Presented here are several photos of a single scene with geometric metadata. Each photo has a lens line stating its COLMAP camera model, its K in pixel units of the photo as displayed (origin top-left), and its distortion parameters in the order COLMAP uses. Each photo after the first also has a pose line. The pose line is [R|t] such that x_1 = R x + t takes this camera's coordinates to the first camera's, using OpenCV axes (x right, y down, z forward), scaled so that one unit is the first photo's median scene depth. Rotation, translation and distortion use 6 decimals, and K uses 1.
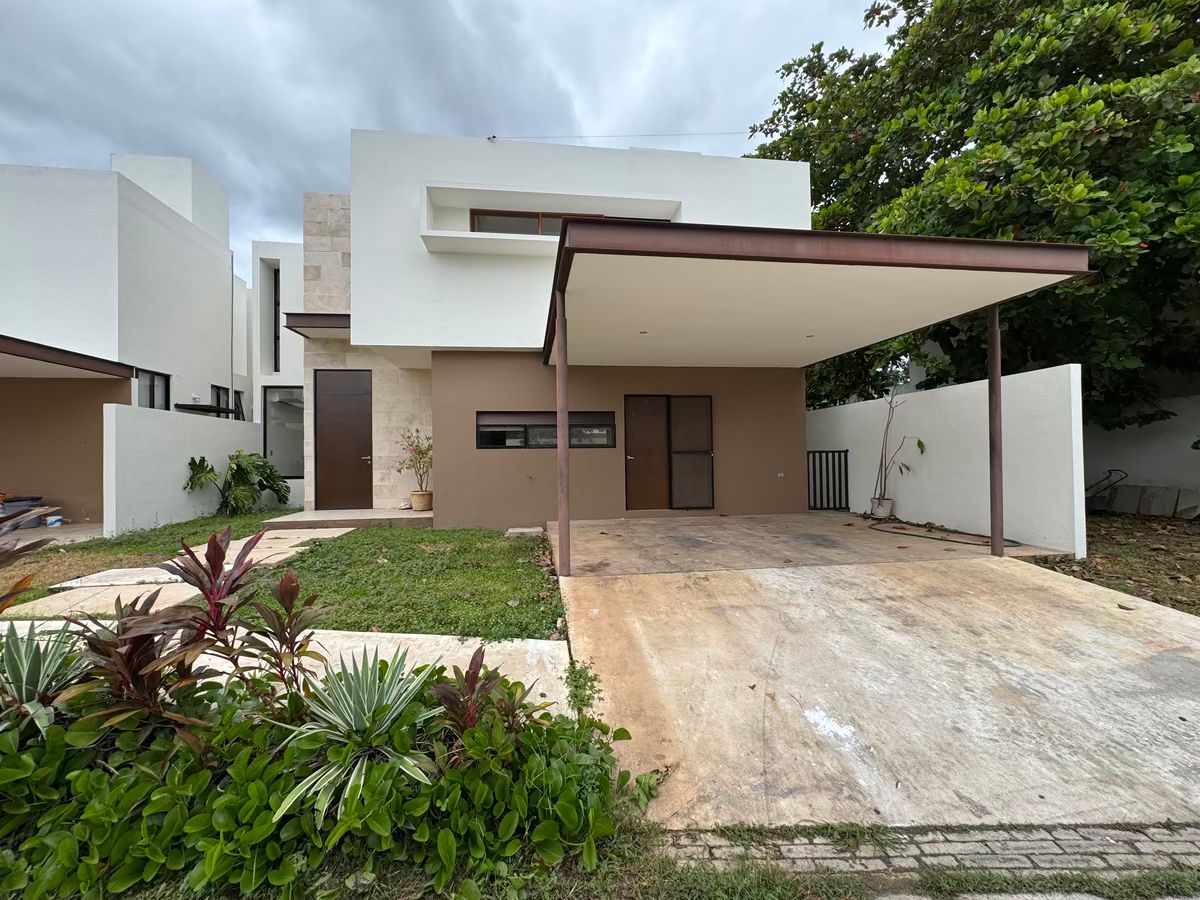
lens RADIAL K [[482.0, 0, 593.3], [0, 482.0, 452.3], [0, 0, 1]] dist [-0.004478, 0.001860]
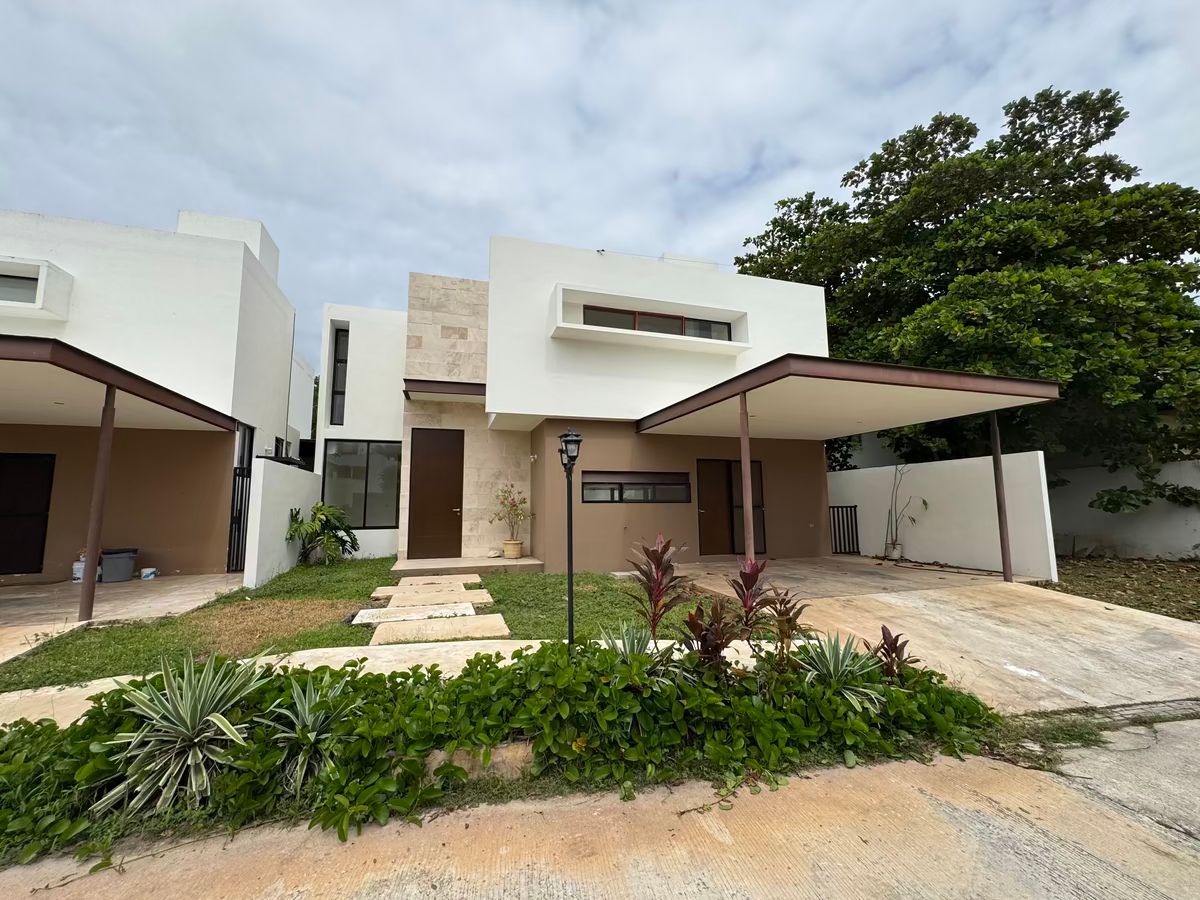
lens RADIAL K [[482.0, 0, 600.6], [0, 482.0, 450.9], [0, 0, 1]] dist [-0.004478, 0.001860]
pose [[0.985583, 0.024690, 0.167382, -0.370649], [-0.007171, 0.994502, -0.104470, -0.010669], [-0.169042, 0.101764, 0.980341, -0.148190]]
